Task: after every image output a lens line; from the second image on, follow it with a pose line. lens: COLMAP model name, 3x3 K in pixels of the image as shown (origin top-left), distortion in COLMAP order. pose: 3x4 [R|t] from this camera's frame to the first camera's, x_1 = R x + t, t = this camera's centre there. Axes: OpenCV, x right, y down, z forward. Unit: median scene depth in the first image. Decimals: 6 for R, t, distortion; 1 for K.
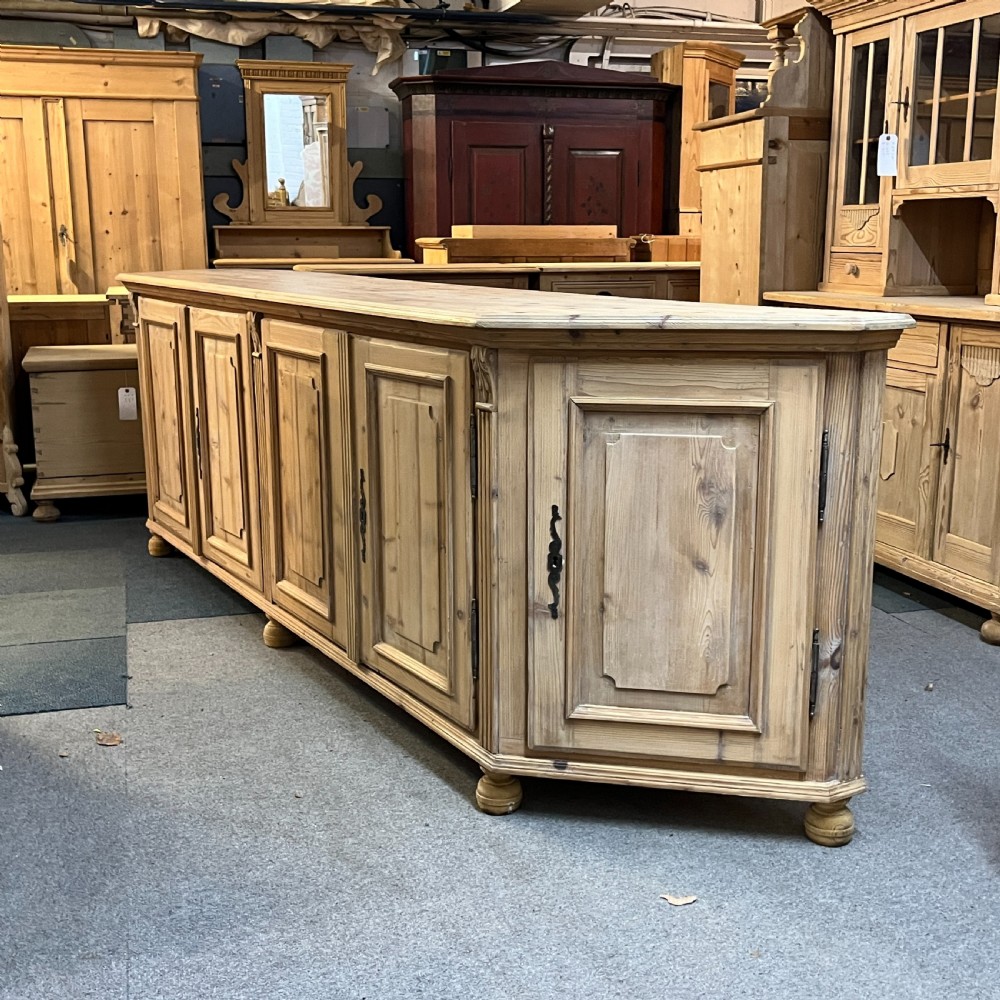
lens RADIAL K [[1268.3, 0, 511.4], [0, 1268.3, 508.0], [0, 0, 1]] dist [0.022825, 0.000000]
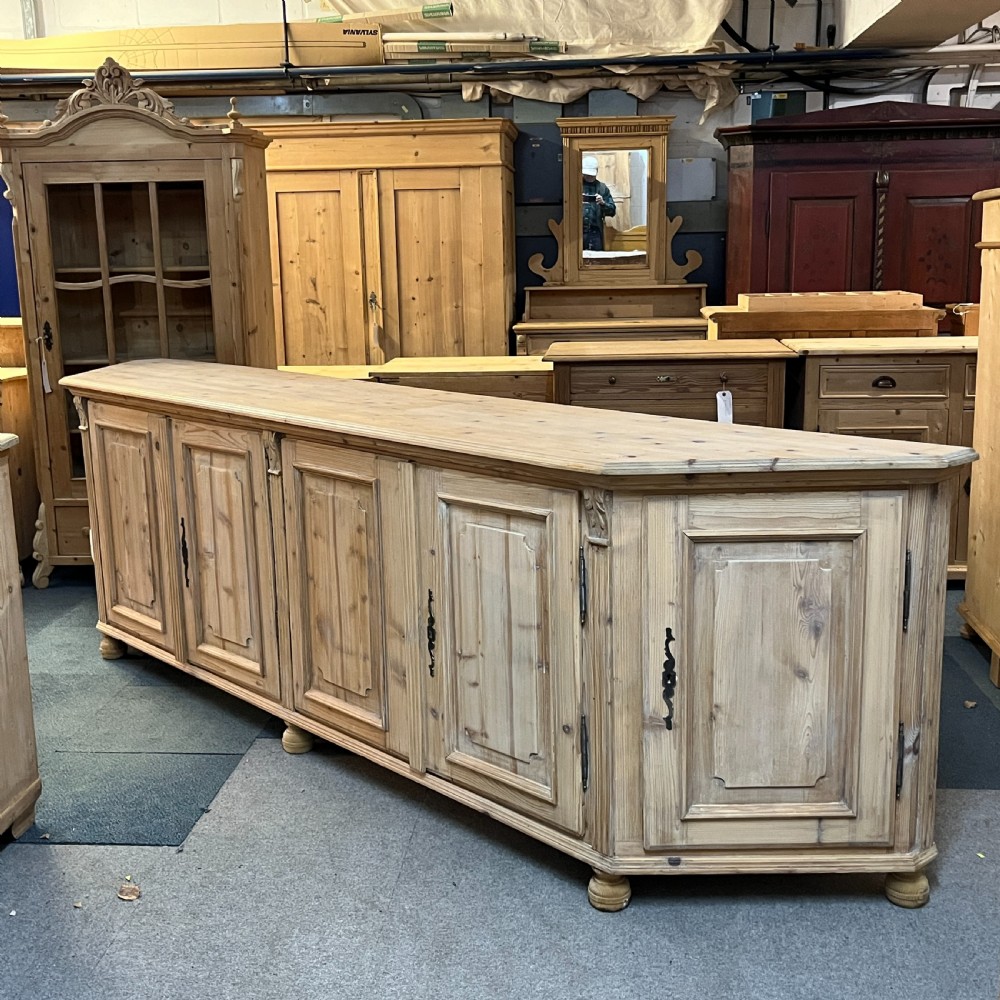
lens RADIAL K [[1268.3, 0, 505.0], [0, 1268.3, 515.7], [0, 0, 1]] dist [0.022825, 0.000000]
pose [[0.933383, 0.059835, -0.353858, 0.124888], [-0.059727, 0.998152, 0.011239, -0.060014], [0.353877, 0.010644, 0.935231, 0.077770]]
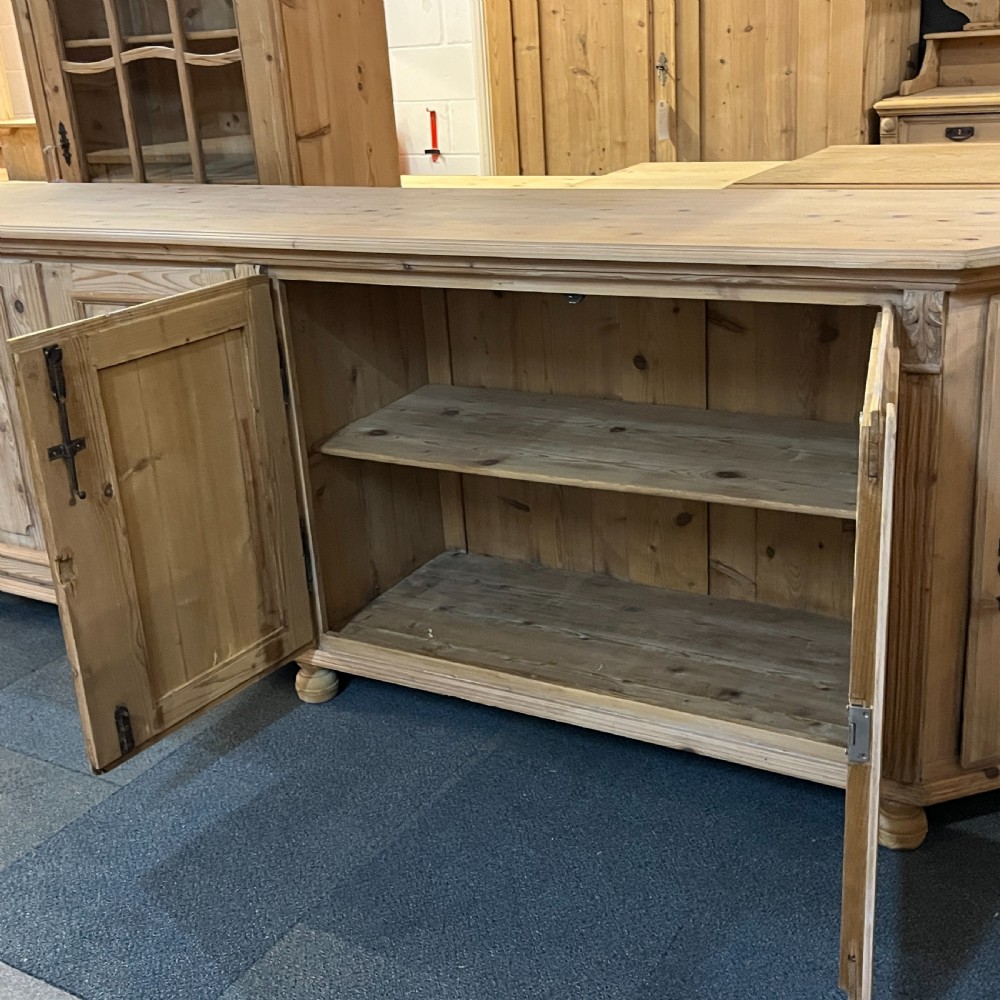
lens RADIAL K [[1268.3, 0, 488.3], [0, 1268.3, 503.7], [0, 0, 1]] dist [0.022825, 0.000000]
pose [[0.667743, 0.221999, -0.710518, 0.120756], [-0.091853, 0.971773, 0.217304, -0.130198], [0.738704, -0.079840, 0.669285, 0.466920]]
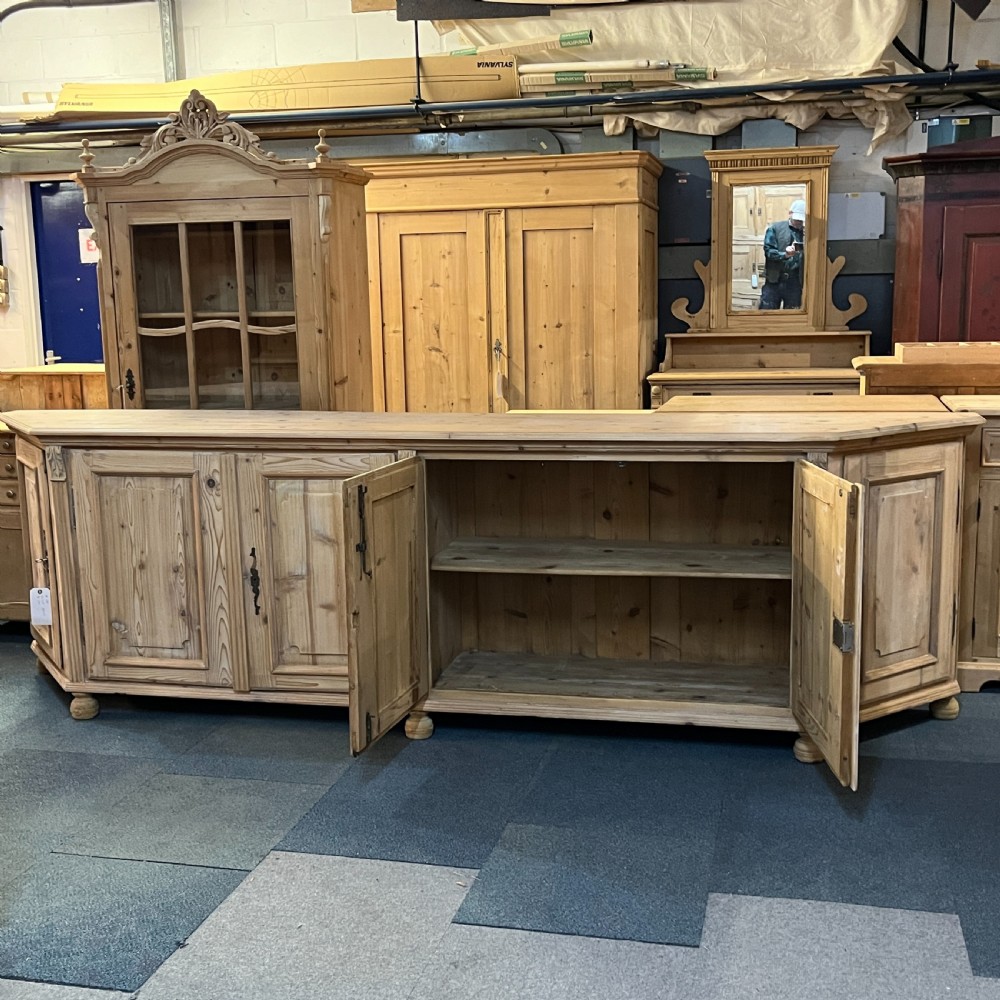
lens RADIAL K [[1268.3, 0, 502.9], [0, 1268.3, 517.9], [0, 0, 1]] dist [0.022825, 0.000000]
pose [[0.864925, 0.071687, -0.496756, 0.139435], [-0.088840, 0.995986, -0.010951, -0.078620], [0.493977, 0.053604, 0.867821, 0.178730]]
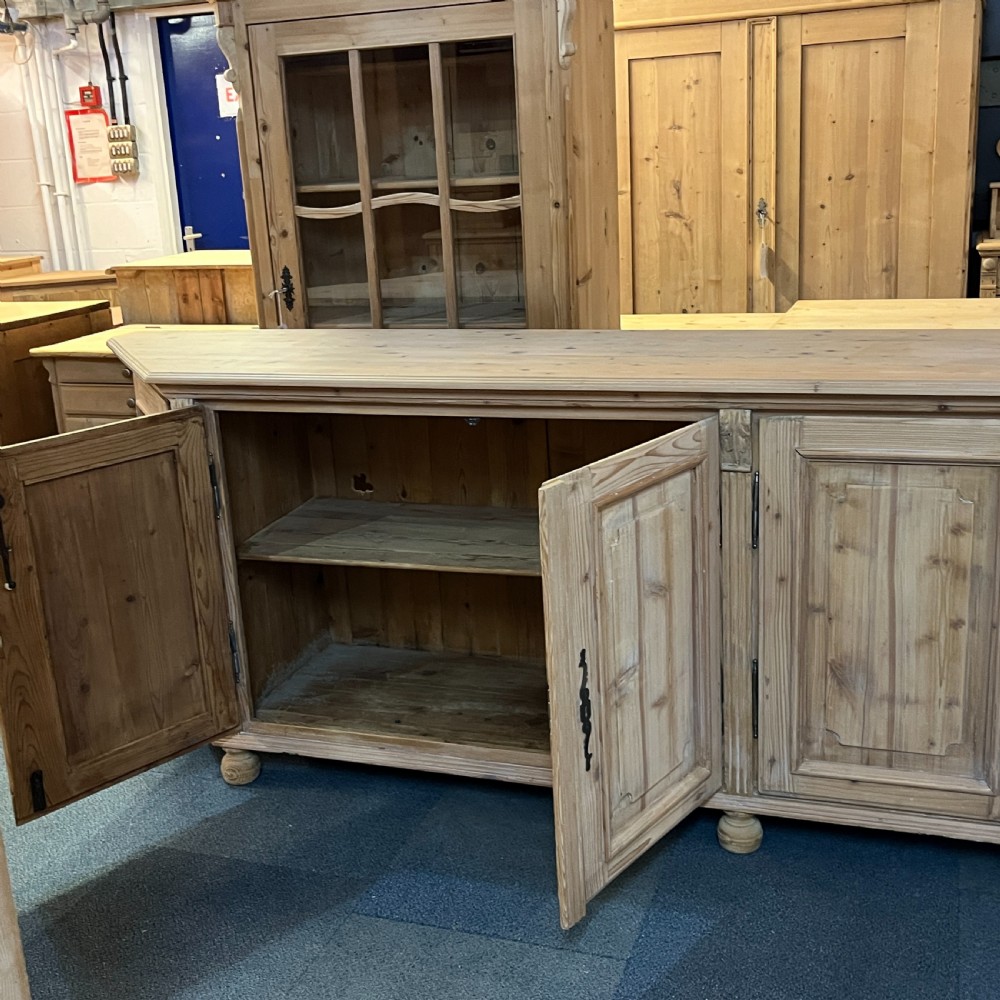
lens RADIAL K [[1268.3, 0, 485.4], [0, 1268.3, 502.0], [0, 0, 1]] dist [0.022825, 0.000000]
pose [[0.796005, 0.122733, -0.592717, -0.032190], [-0.075145, 0.991689, 0.104430, -0.118016], [0.600608, -0.038587, 0.798612, 0.334230]]
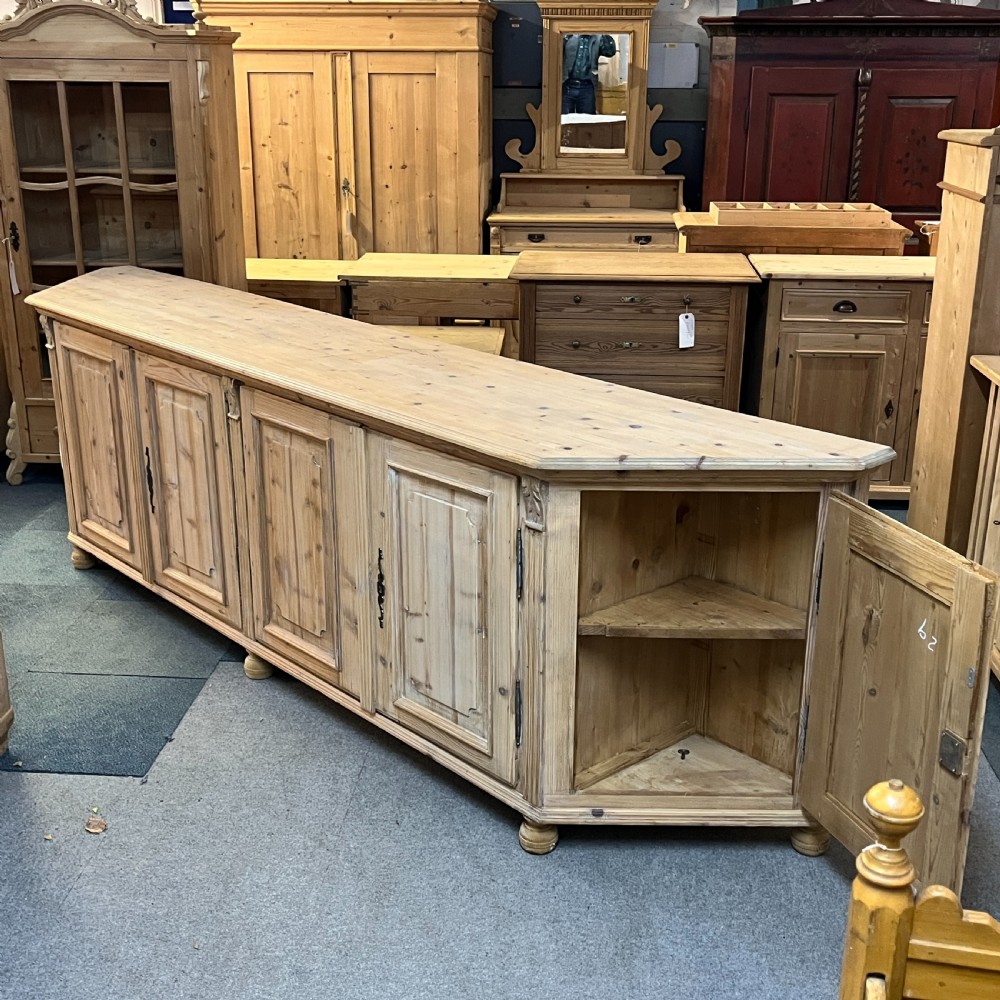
lens RADIAL K [[1268.3, 0, 505.2], [0, 1268.3, 517.9], [0, 0, 1]] dist [0.022825, 0.000000]
pose [[0.934954, 0.126634, -0.331398, 0.141591], [-0.083875, 0.986543, 0.140346, -0.109220], [0.344711, -0.103421, 0.932994, 0.065662]]
